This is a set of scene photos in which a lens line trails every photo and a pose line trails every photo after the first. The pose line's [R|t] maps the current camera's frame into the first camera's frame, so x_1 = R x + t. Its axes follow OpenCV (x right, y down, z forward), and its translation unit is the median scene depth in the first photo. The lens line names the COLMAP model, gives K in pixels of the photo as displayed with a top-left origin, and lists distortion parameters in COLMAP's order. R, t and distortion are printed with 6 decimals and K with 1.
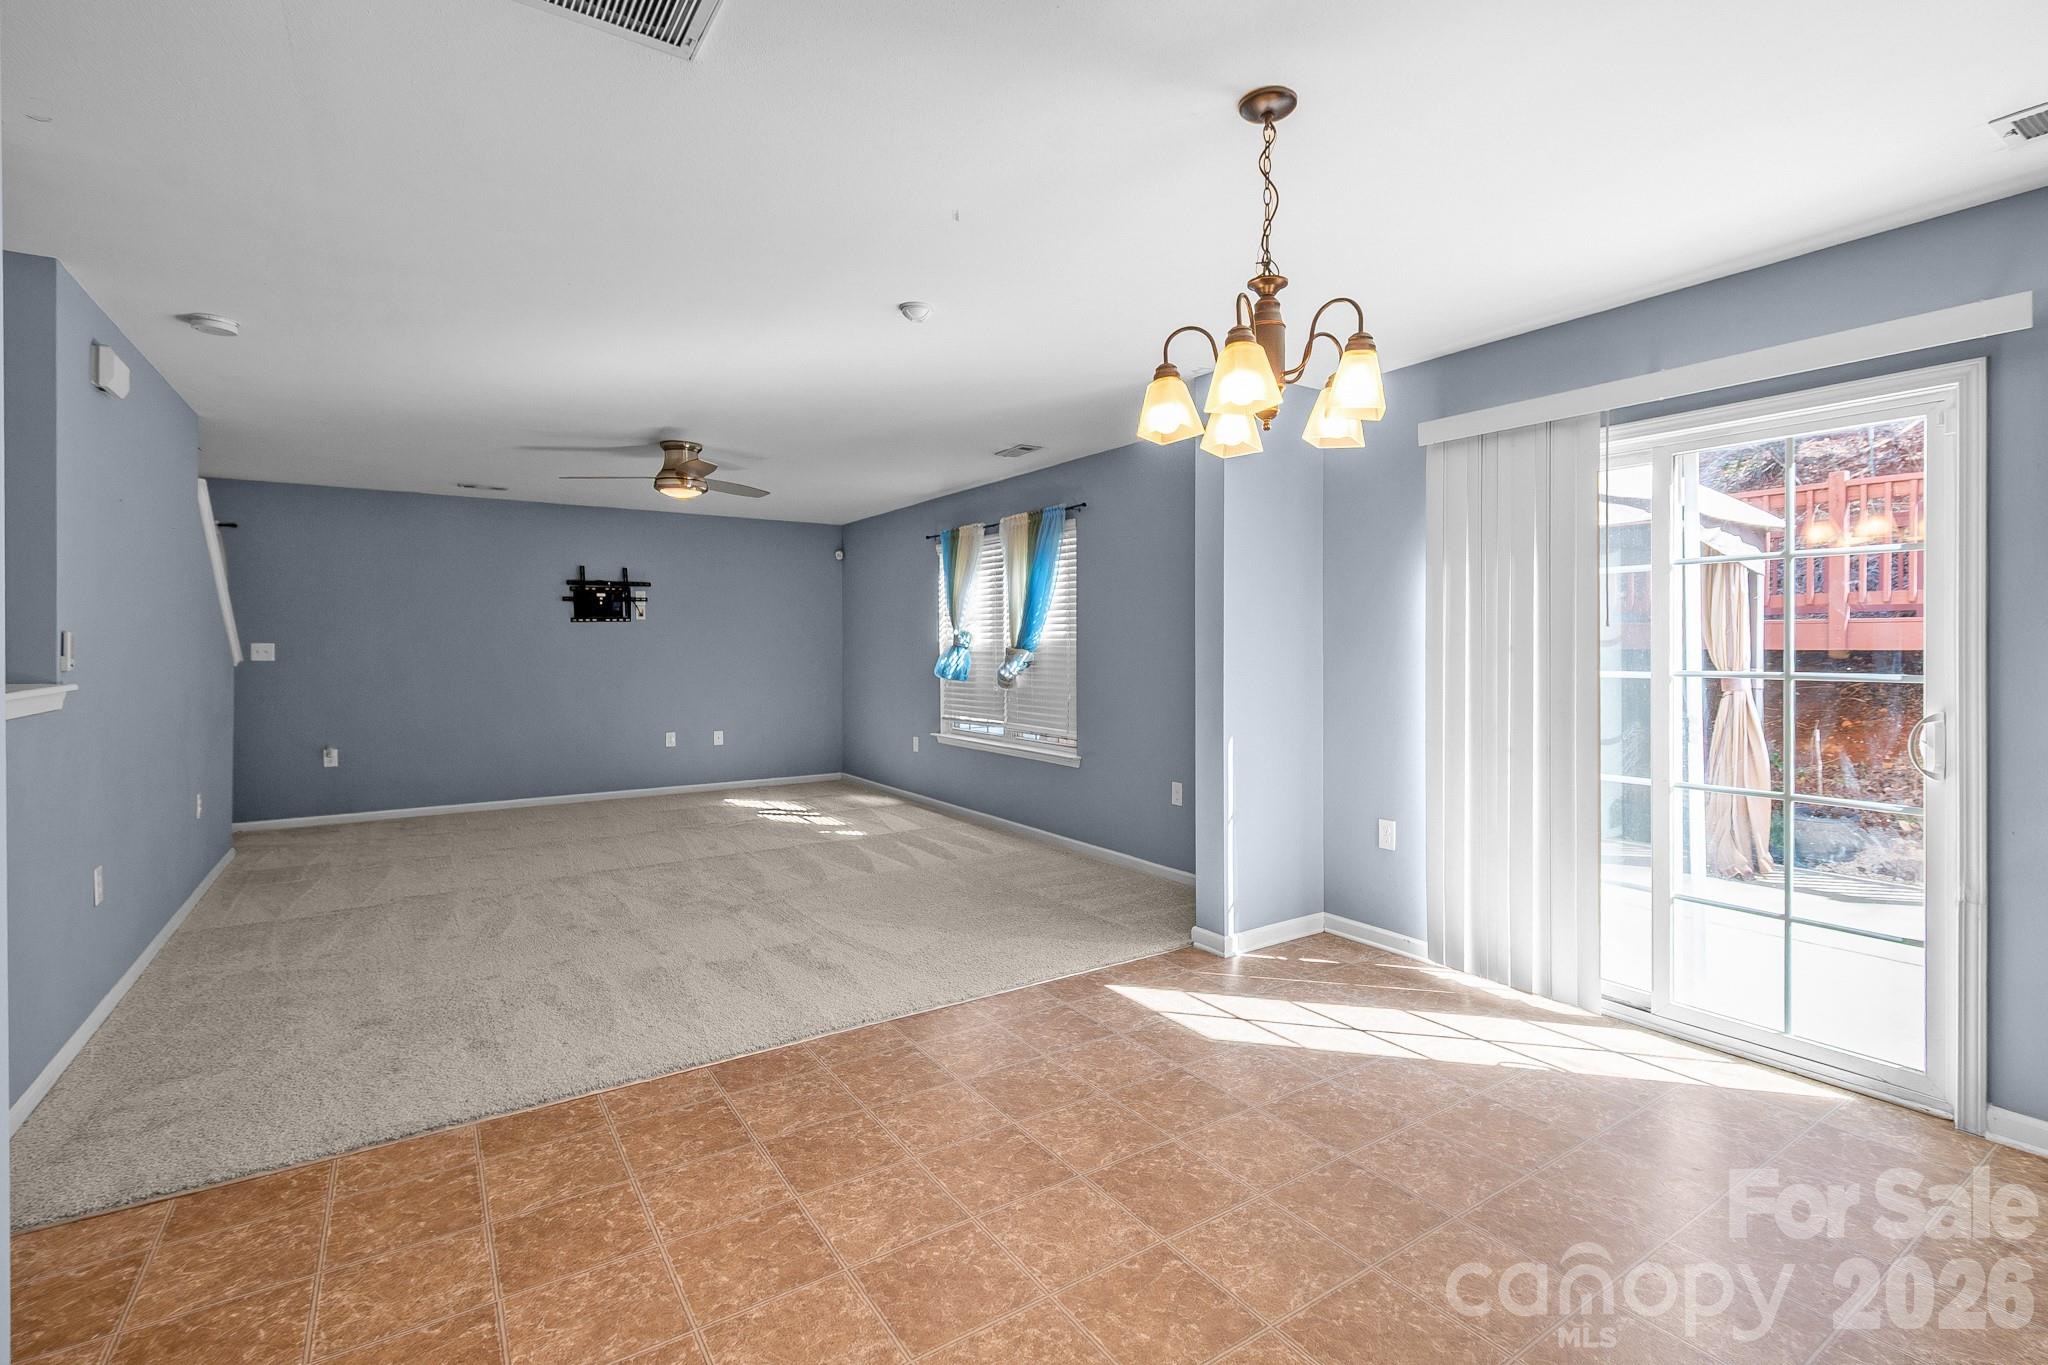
lens RADIAL K [[937.3, 0, 1022.1], [0, 937.3, 640.6], [0, 0, 1]] dist [0.002456, -0.000088]
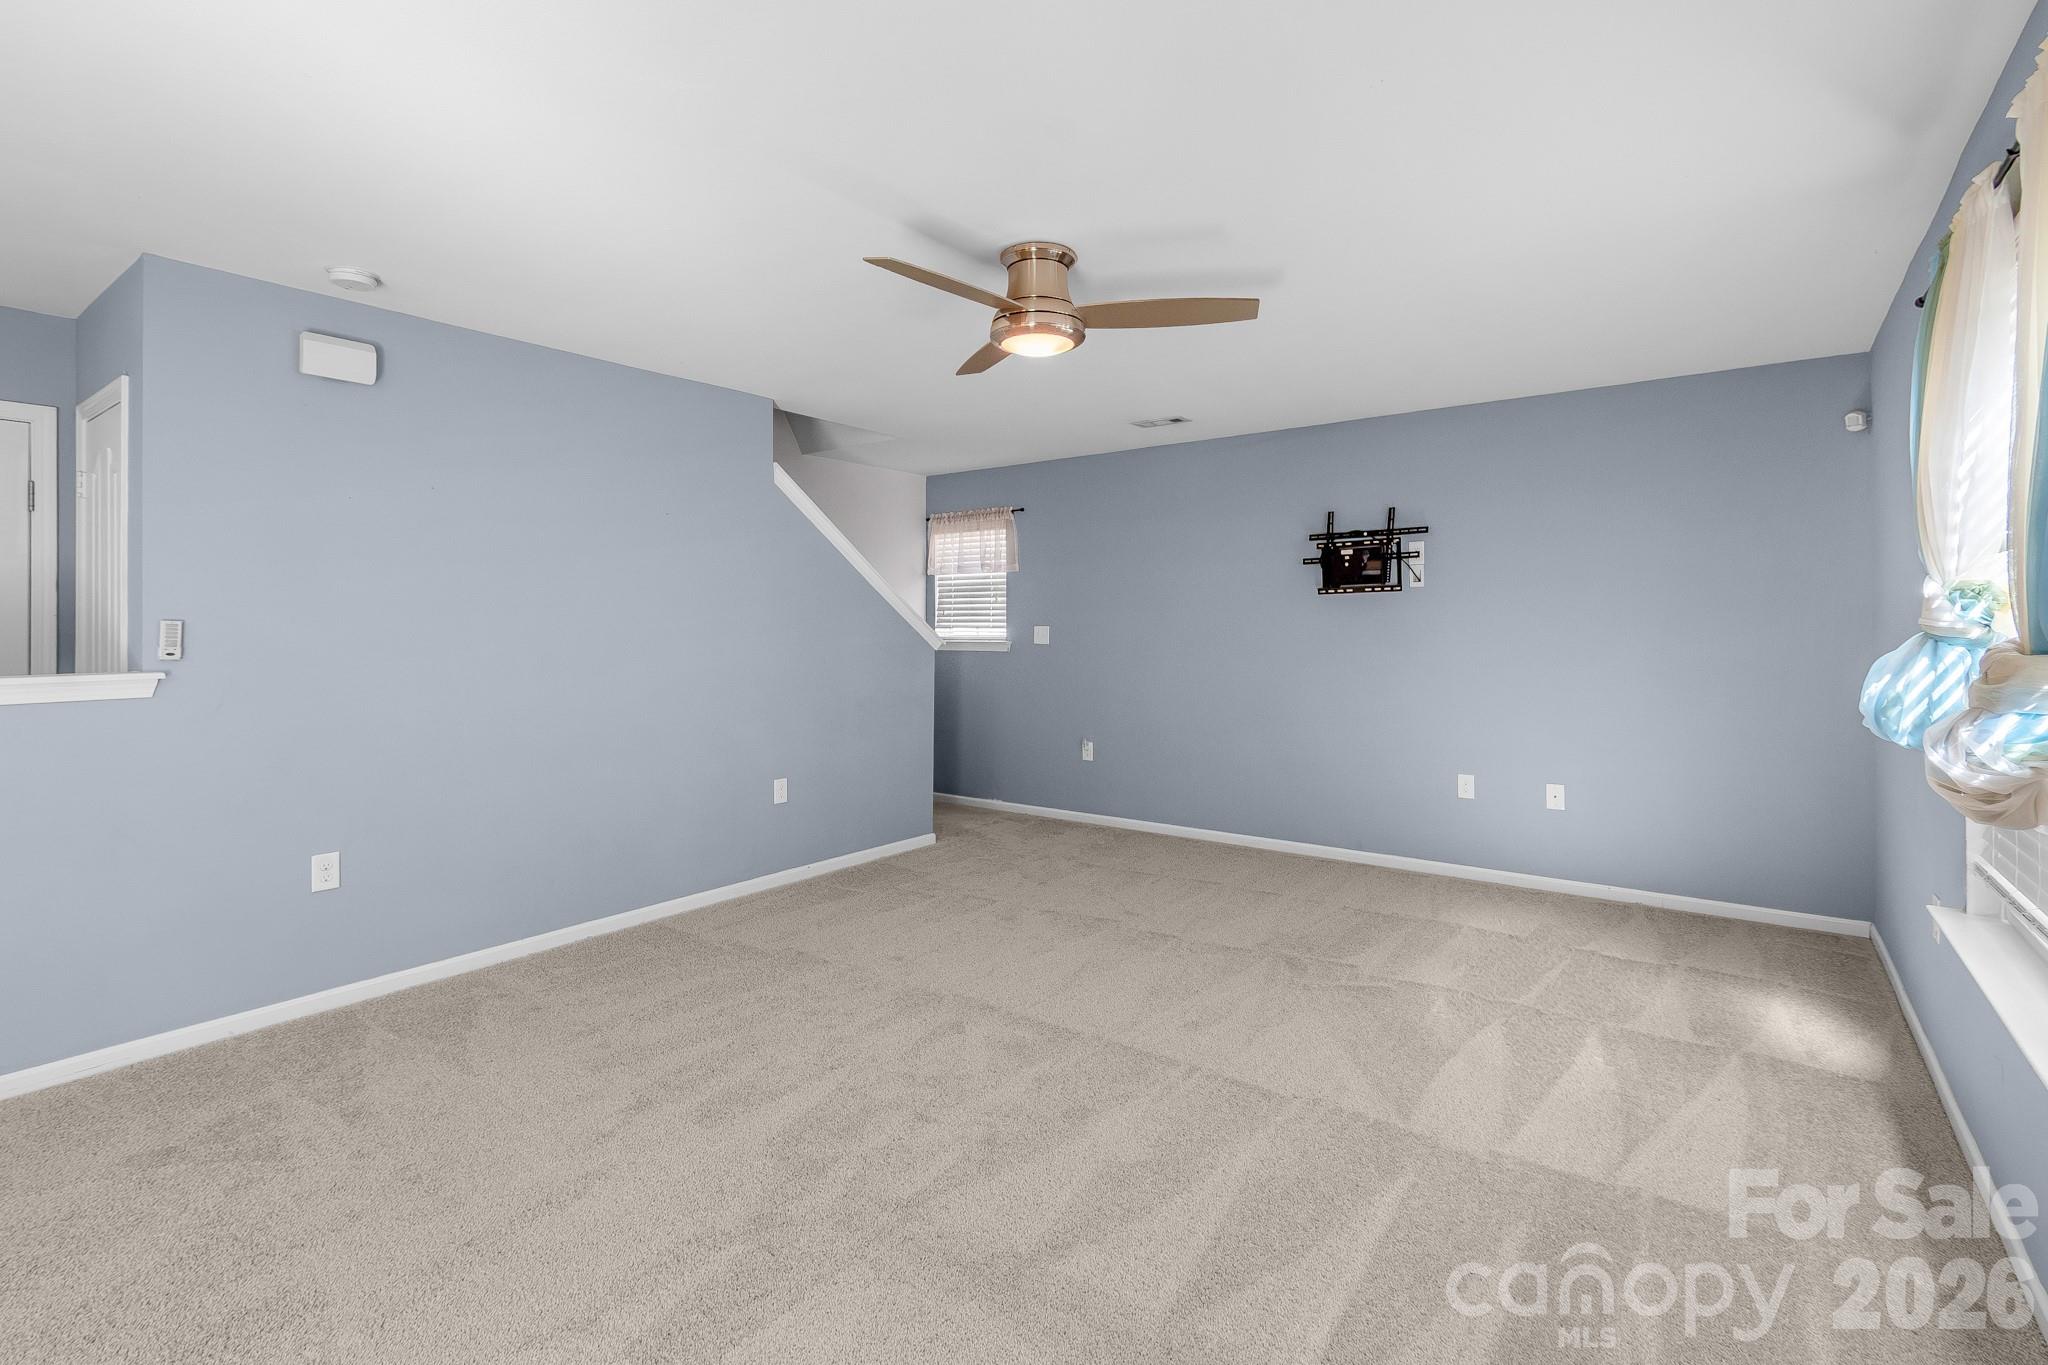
lens RADIAL K [[936.6, 0, 1057.8], [0, 936.6, 624.2], [0, 0, 1]] dist [0.004315, 0.000292]
pose [[0.352578, 0.000028, -0.935783, 0.112670], [0.005713, 0.999981, 0.002182, -0.000705], [0.935765, -0.006115, 0.352571, 0.673585]]
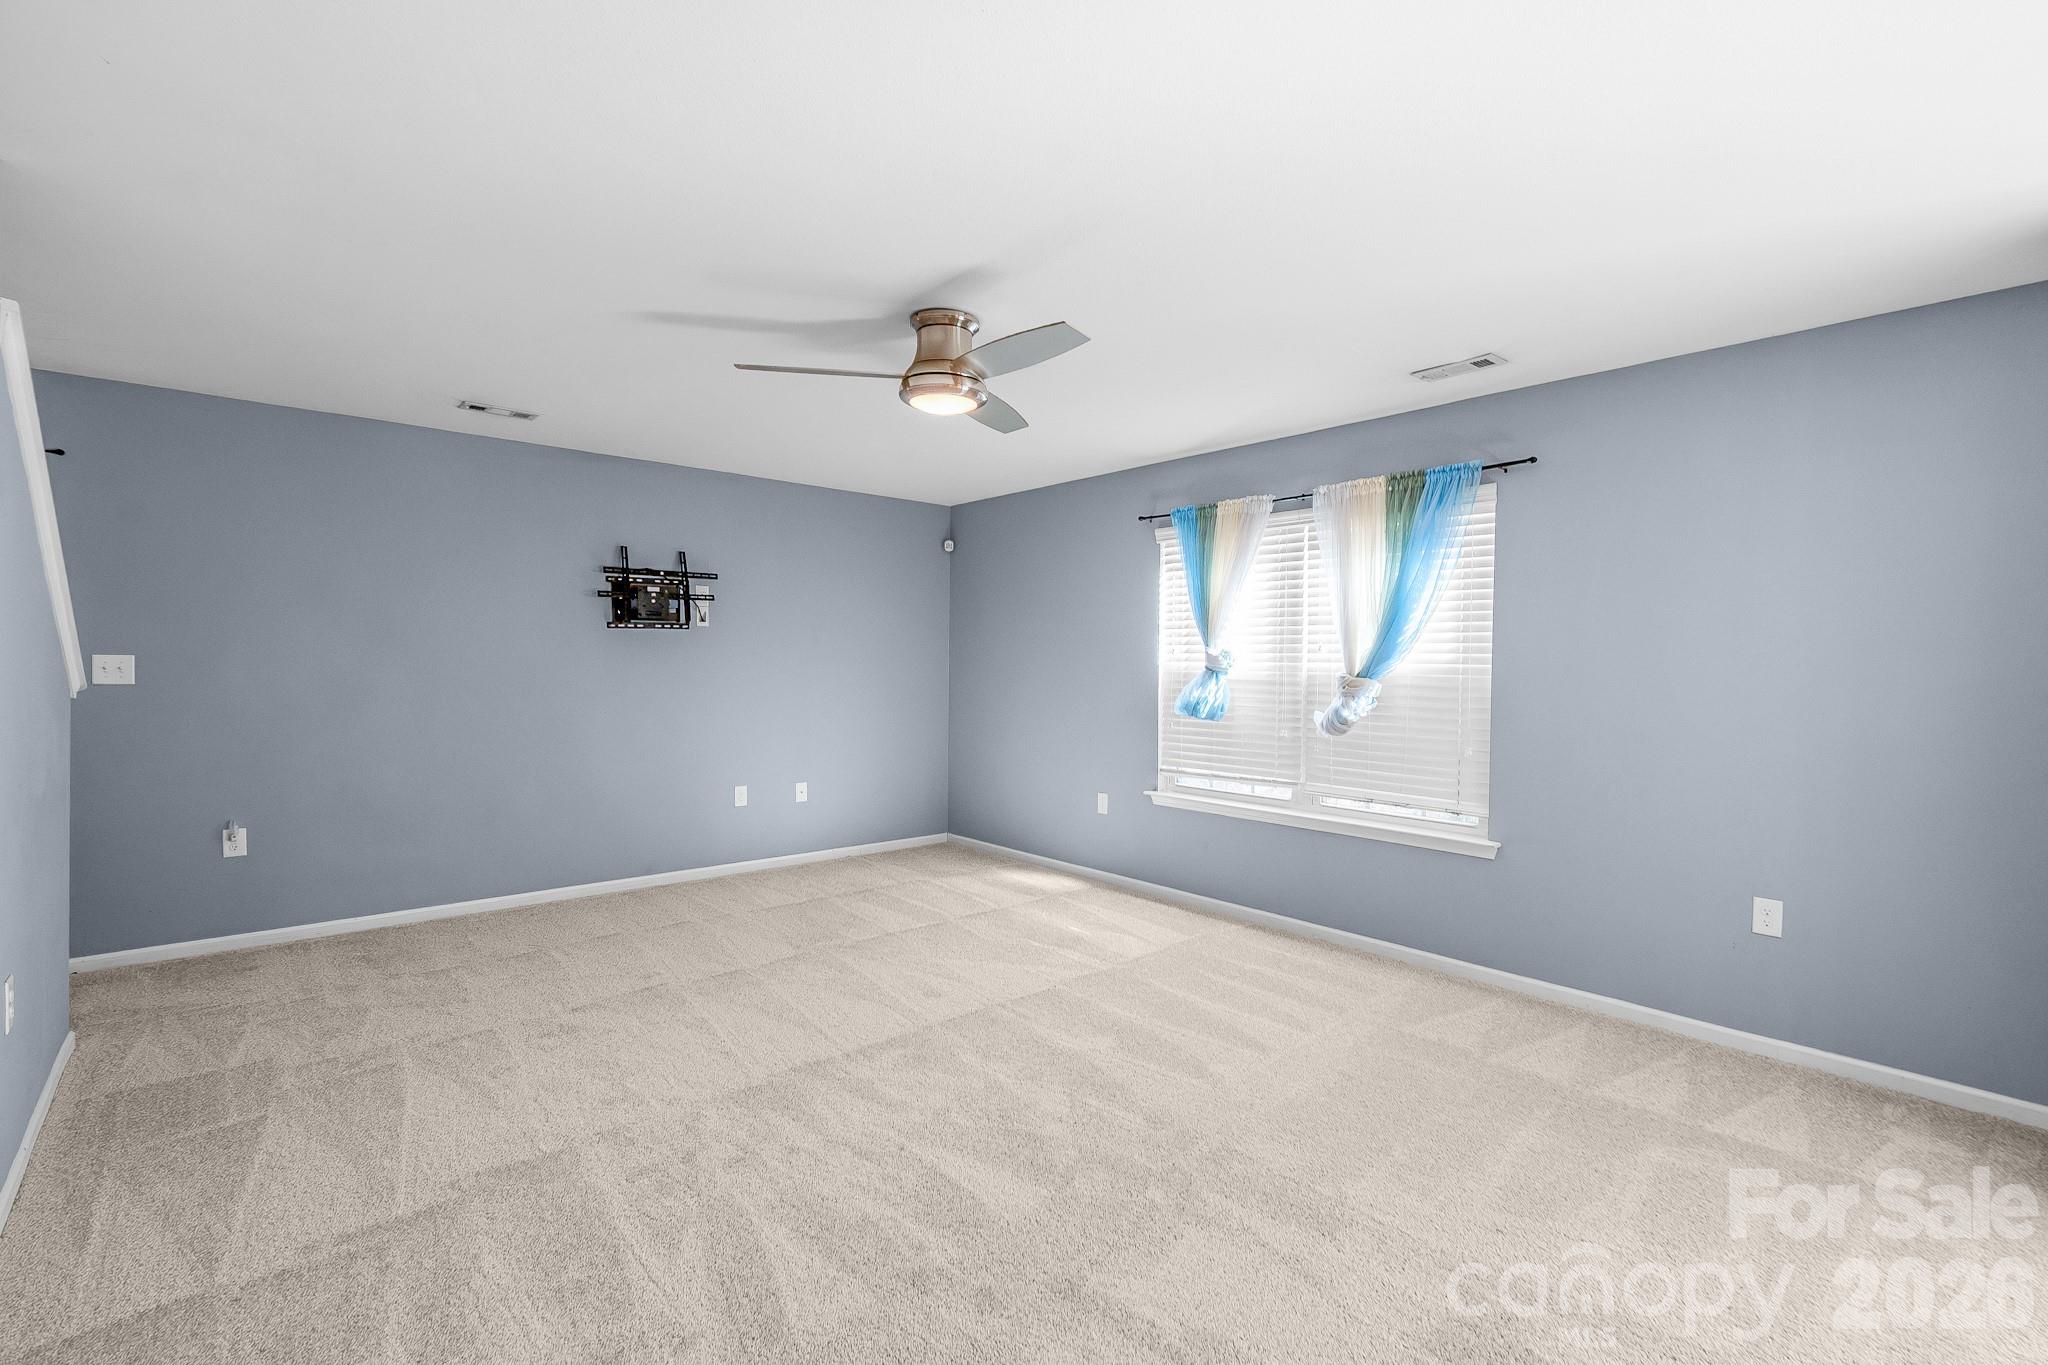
lens RADIAL K [[912.6, 0, 1015.1], [0, 912.6, 679.3], [0, 0, 1]] dist [-0.001468, -0.000544]
pose [[0.991518, 0.009954, 0.129589, -0.319306], [-0.013028, 0.999653, 0.022891, -0.002020], [-0.129316, -0.024385, 0.991304, 0.356922]]
